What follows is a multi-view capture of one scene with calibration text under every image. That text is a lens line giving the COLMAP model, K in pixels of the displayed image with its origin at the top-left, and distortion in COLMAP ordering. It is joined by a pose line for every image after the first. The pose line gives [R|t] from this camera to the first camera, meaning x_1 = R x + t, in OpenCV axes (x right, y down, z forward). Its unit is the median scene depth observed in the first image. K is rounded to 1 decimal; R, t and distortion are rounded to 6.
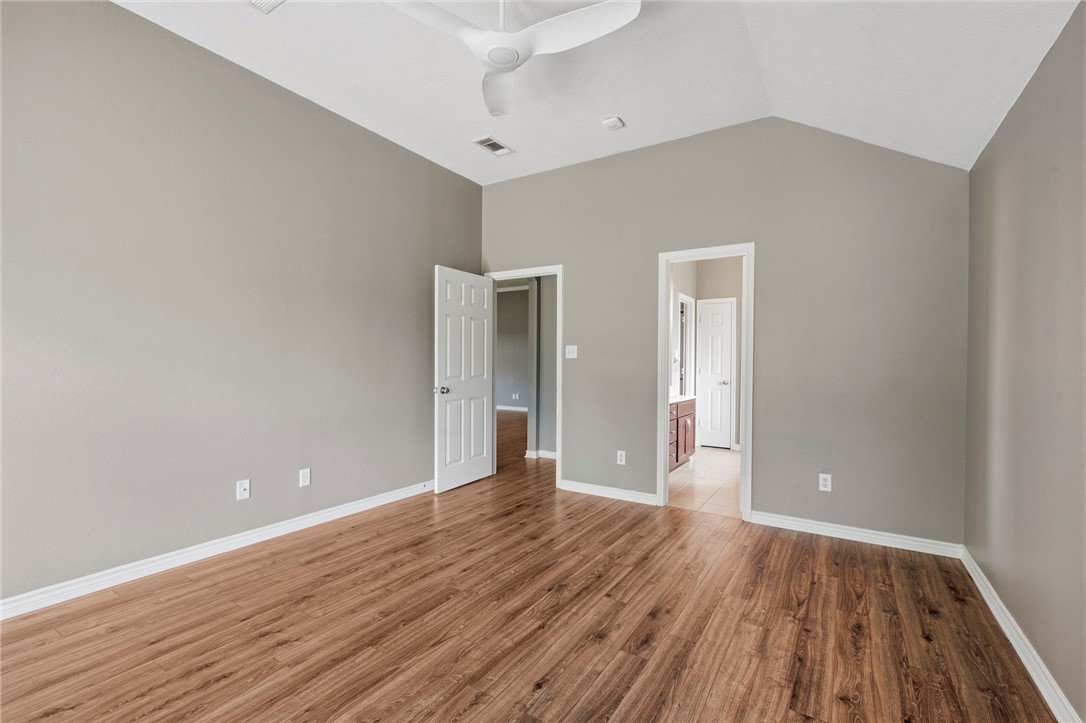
lens RADIAL K [[473.4, 0, 545.1], [0, 473.4, 362.4], [0, 0, 1]] dist [-0.000717, -0.000008]
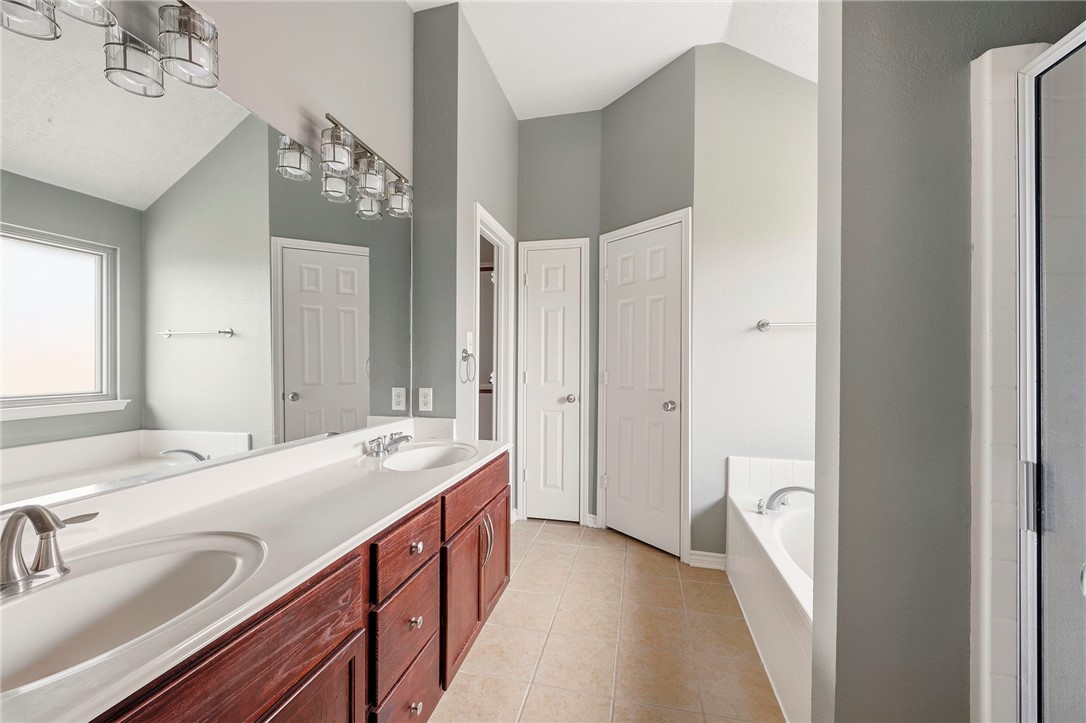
lens RADIAL K [[426.9, 0, 542.7], [0, 426.9, 362.2], [0, 0, 1]] dist [-0.000078, -0.000011]
pose [[0.937373, -0.002842, 0.348314, 0.183615], [0.003097, 0.999995, -0.000175, 0.001190], [-0.348312, 0.001242, 0.937378, 0.558796]]
